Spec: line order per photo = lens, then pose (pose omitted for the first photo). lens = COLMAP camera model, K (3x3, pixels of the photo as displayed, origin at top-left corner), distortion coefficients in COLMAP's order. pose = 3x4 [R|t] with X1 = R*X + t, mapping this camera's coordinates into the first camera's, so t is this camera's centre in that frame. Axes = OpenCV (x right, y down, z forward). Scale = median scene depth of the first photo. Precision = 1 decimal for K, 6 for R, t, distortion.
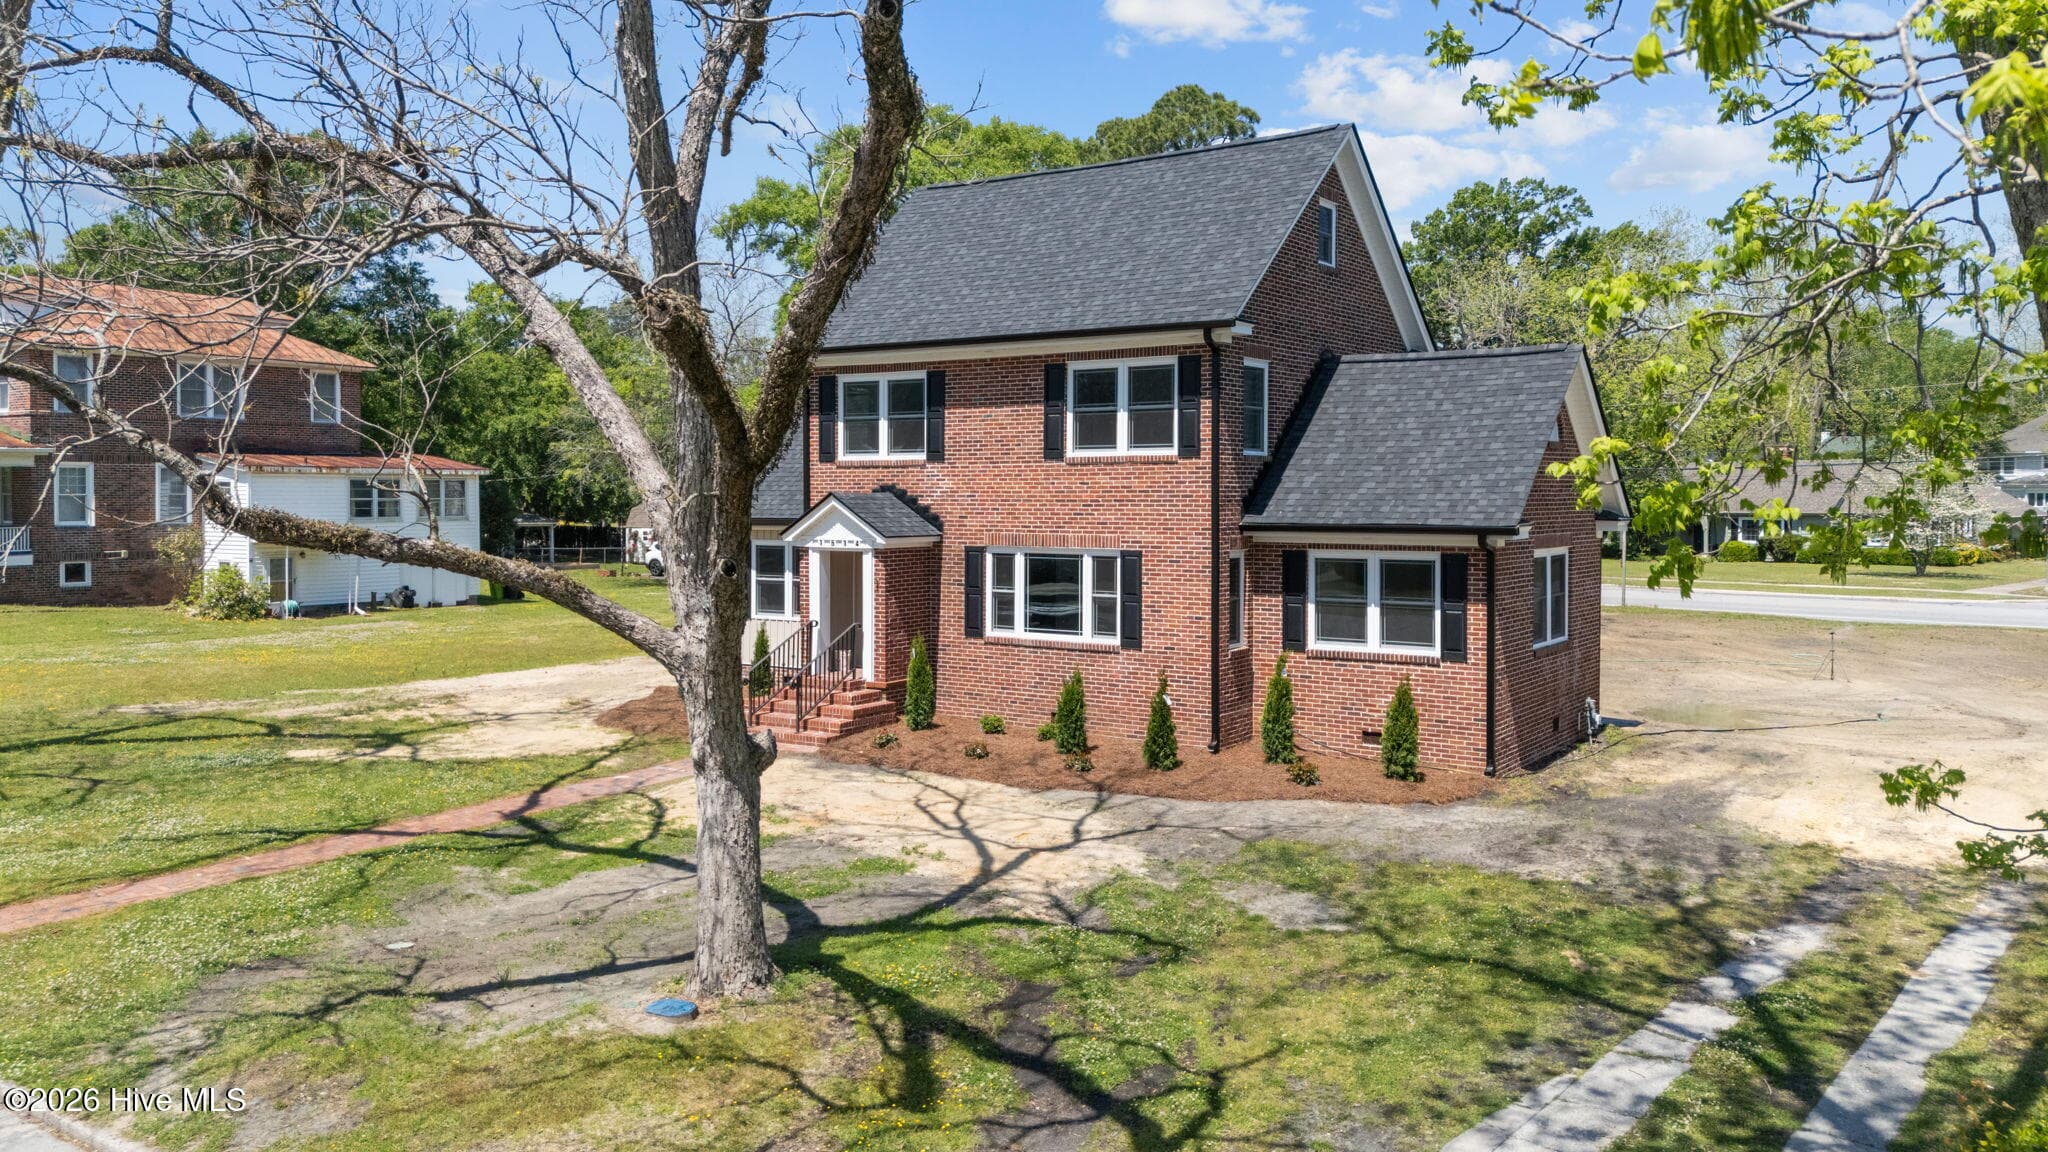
lens RADIAL K [[1525.5, 0, 1012.9], [0, 1525.5, 518.5], [0, 0, 1]] dist [0.040295, -0.005839]
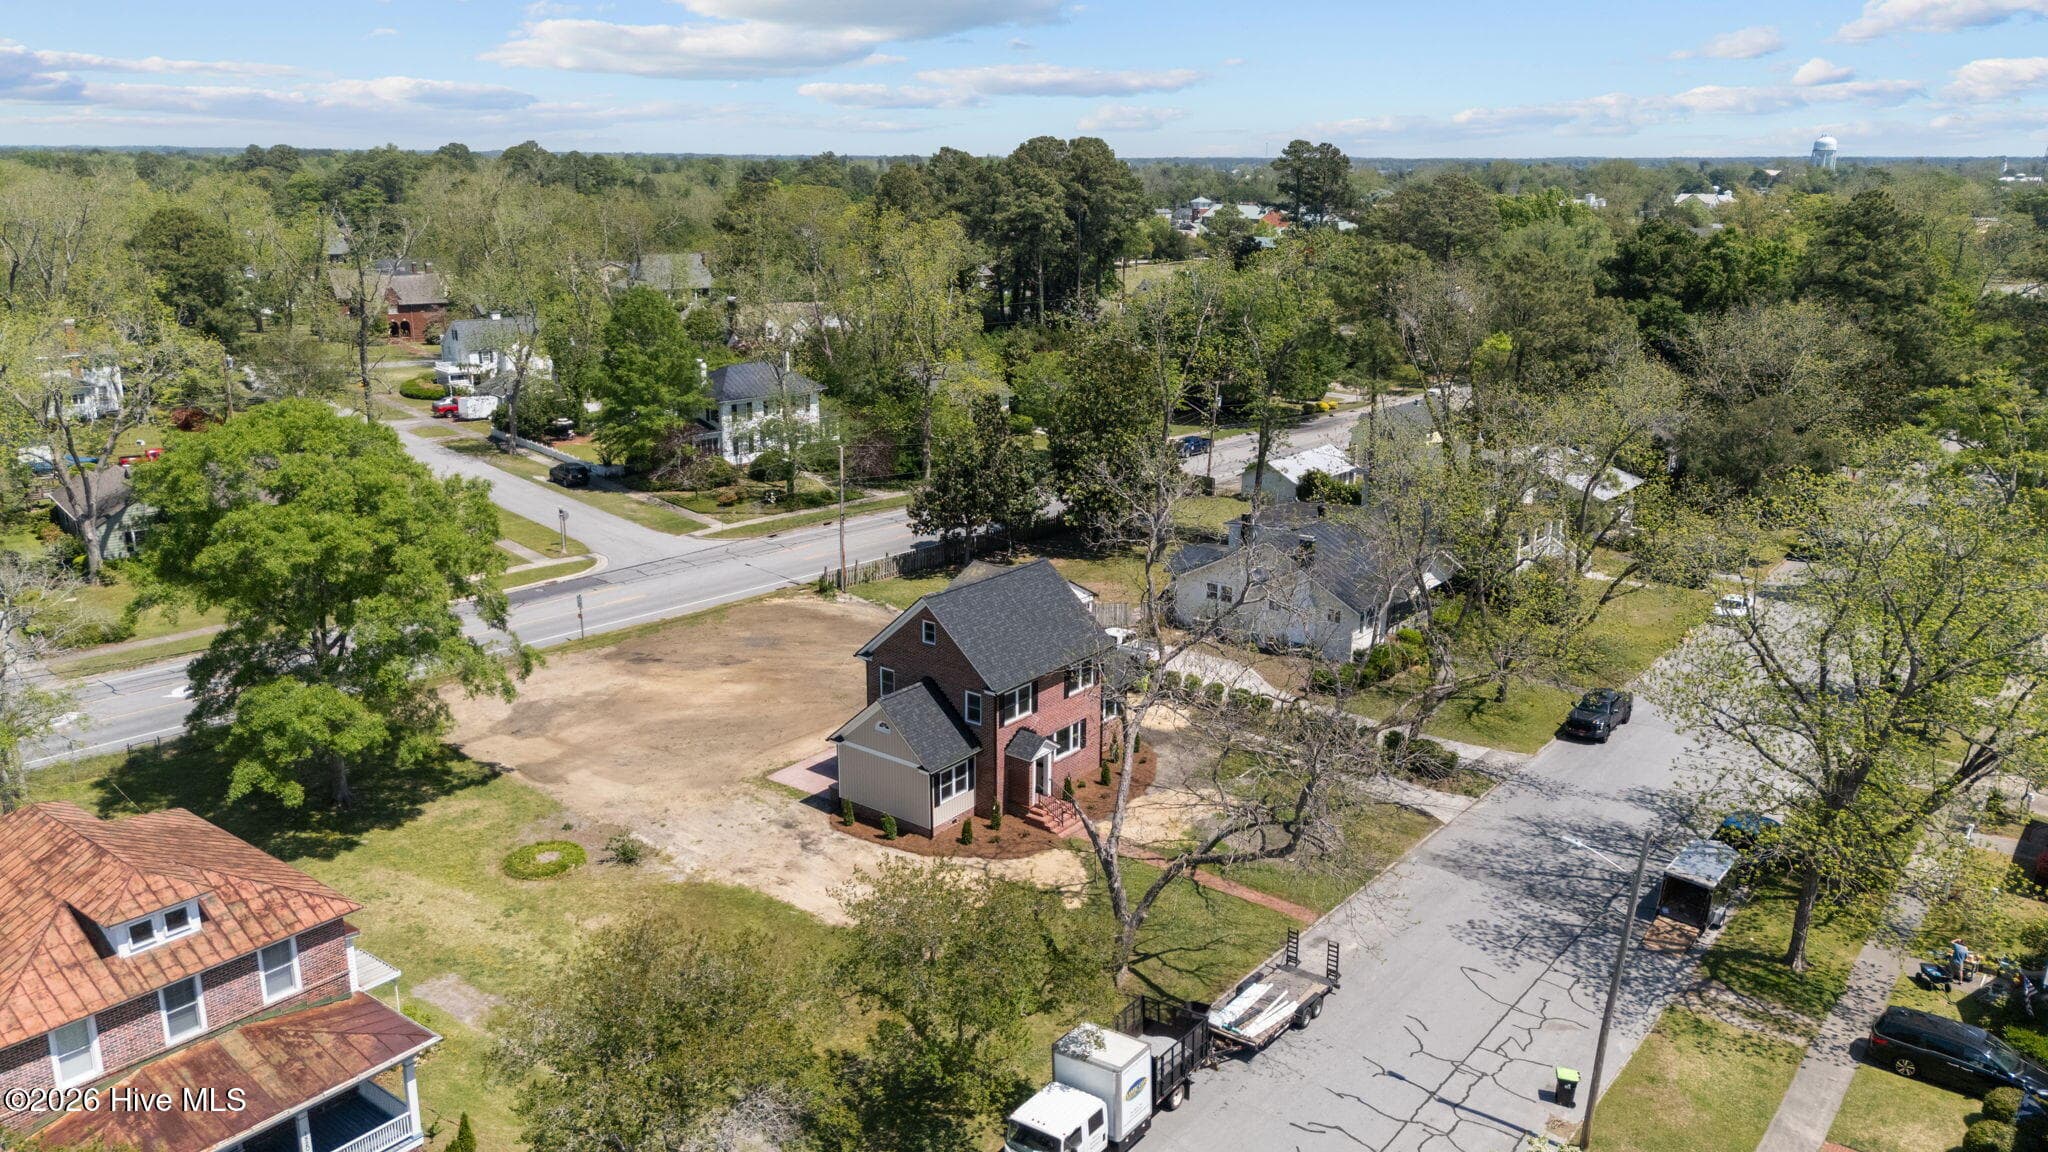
lens RADIAL K [[1511.4, 0, 1011.5], [0, 1511.4, 583.8], [0, 0, 1]] dist [0.034891, -0.005970]
pose [[0.068398, -0.272177, 0.959813, -2.818410], [0.015664, 0.962241, 0.271749, -1.084624], [-0.997535, -0.003552, 0.070079, 0.923740]]
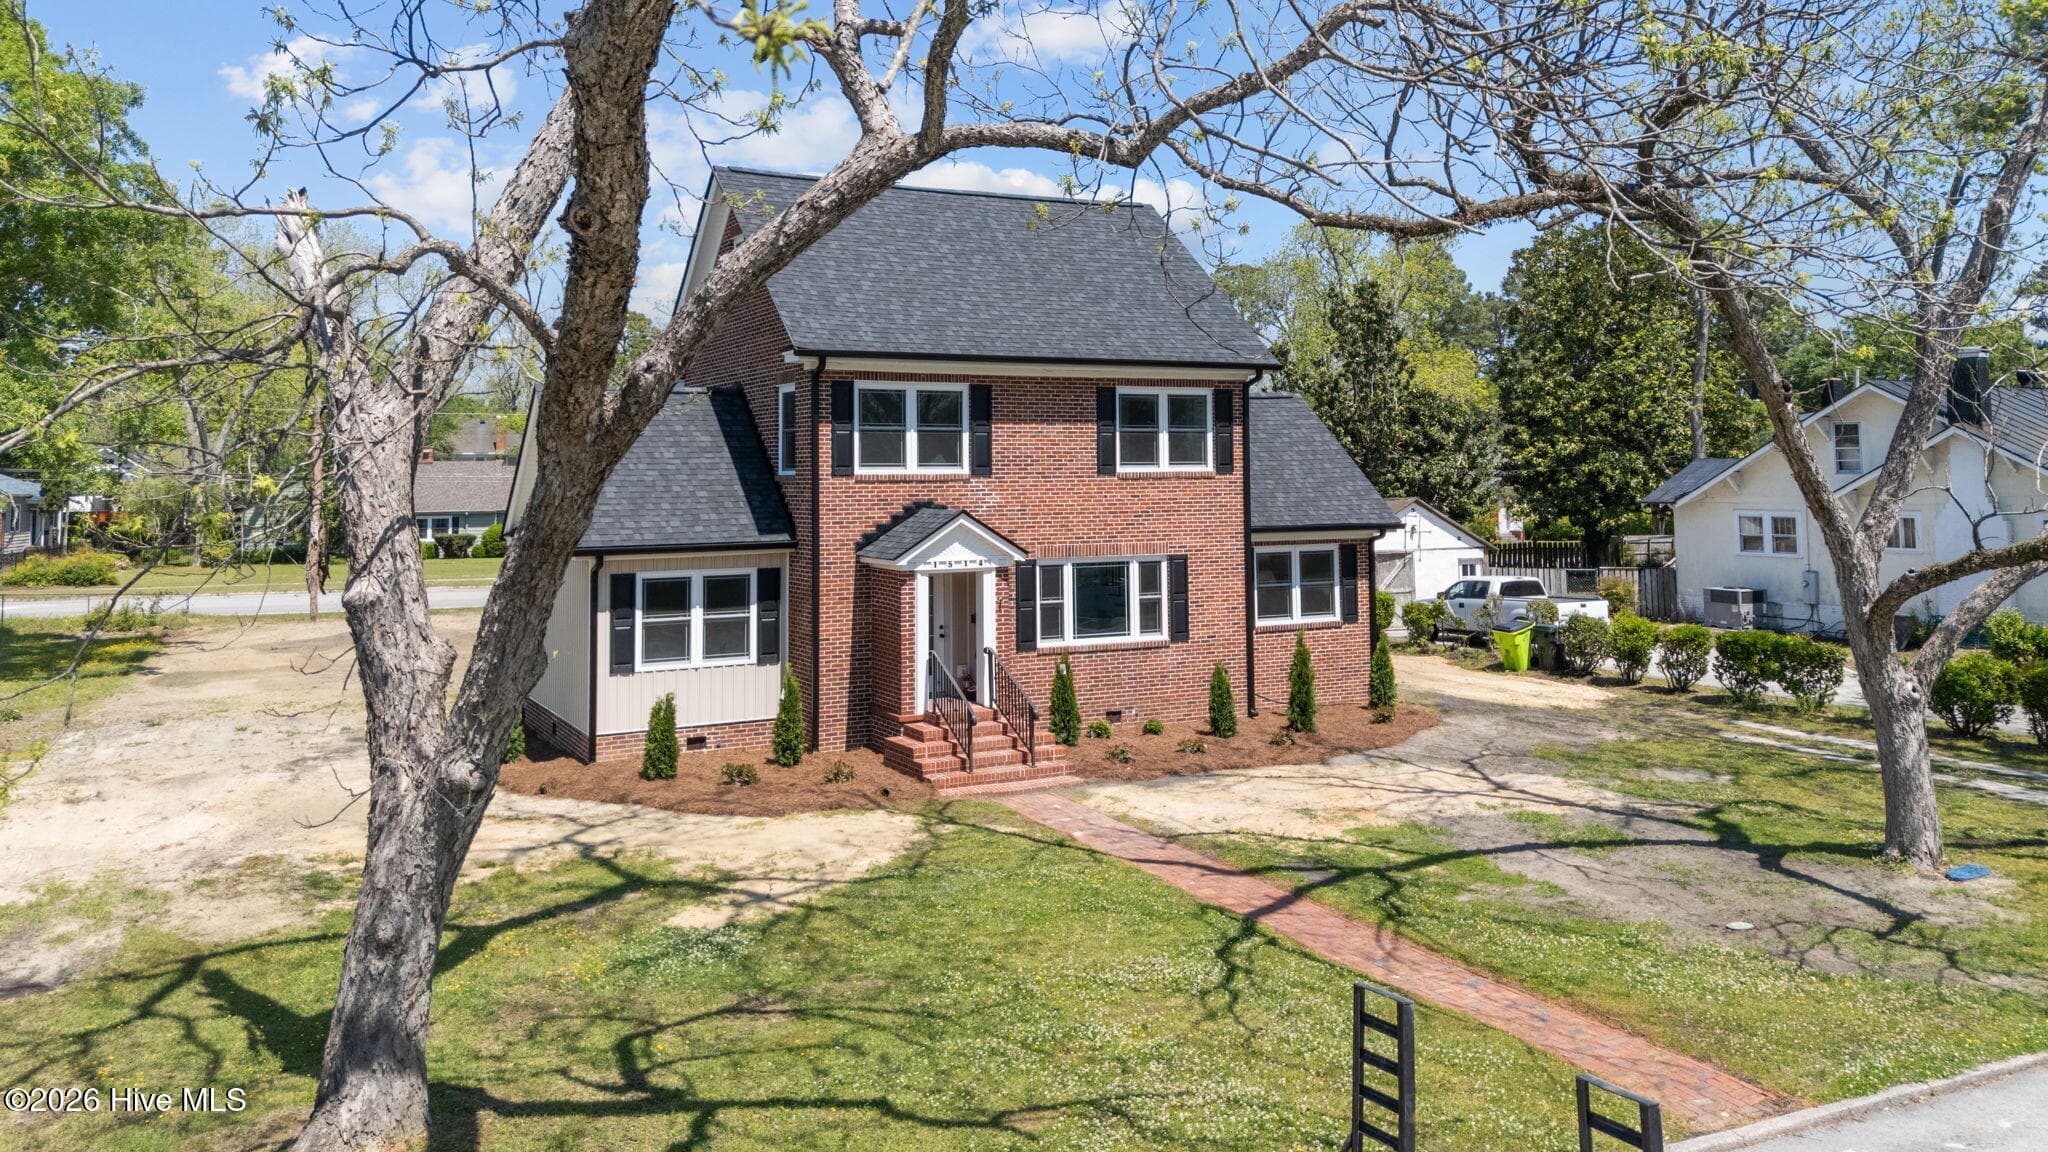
lens RADIAL K [[1572.7, 0, 1038.4], [0, 1572.7, 403.8], [0, 0, 1]] dist [0.049767, -0.004015]
pose [[0.462619, 0.037089, 0.885781, -1.012946], [0.023828, 0.998243, -0.054243, -0.030245], [-0.886237, 0.046201, 0.460923, 0.538976]]
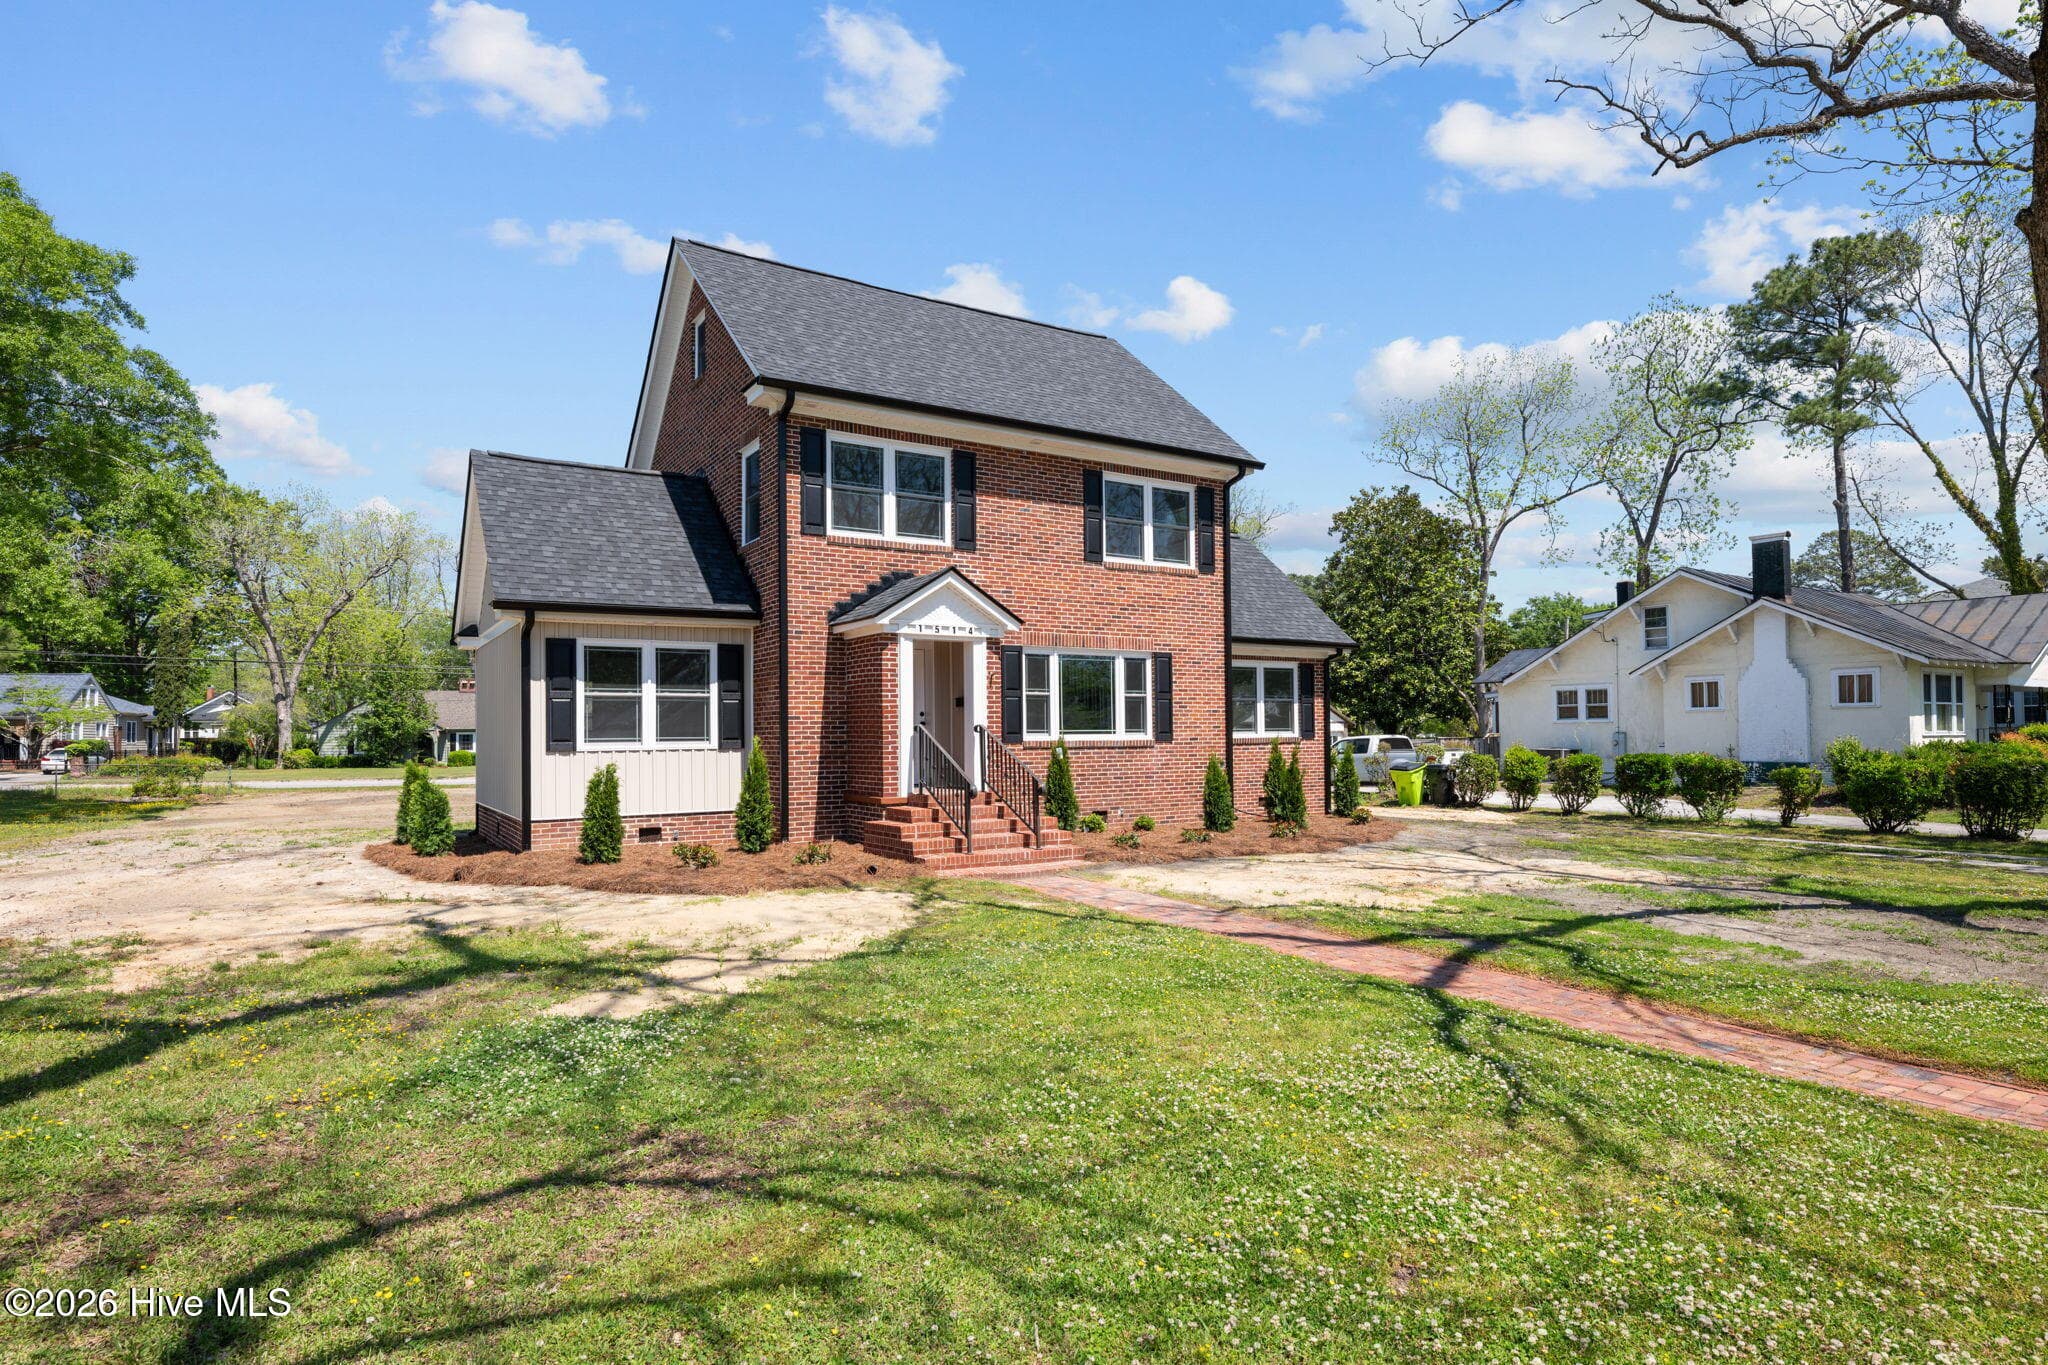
lens RADIAL K [[1093.5, 0, 1014.3], [0, 1093.5, 736.4], [0, 0, 1]] dist [-0.013380, 0.001623]
pose [[0.398674, -0.001196, 0.917092, -0.686173], [0.023839, 0.999675, -0.009059, 0.085647], [-0.916783, 0.025474, 0.398573, 0.778109]]
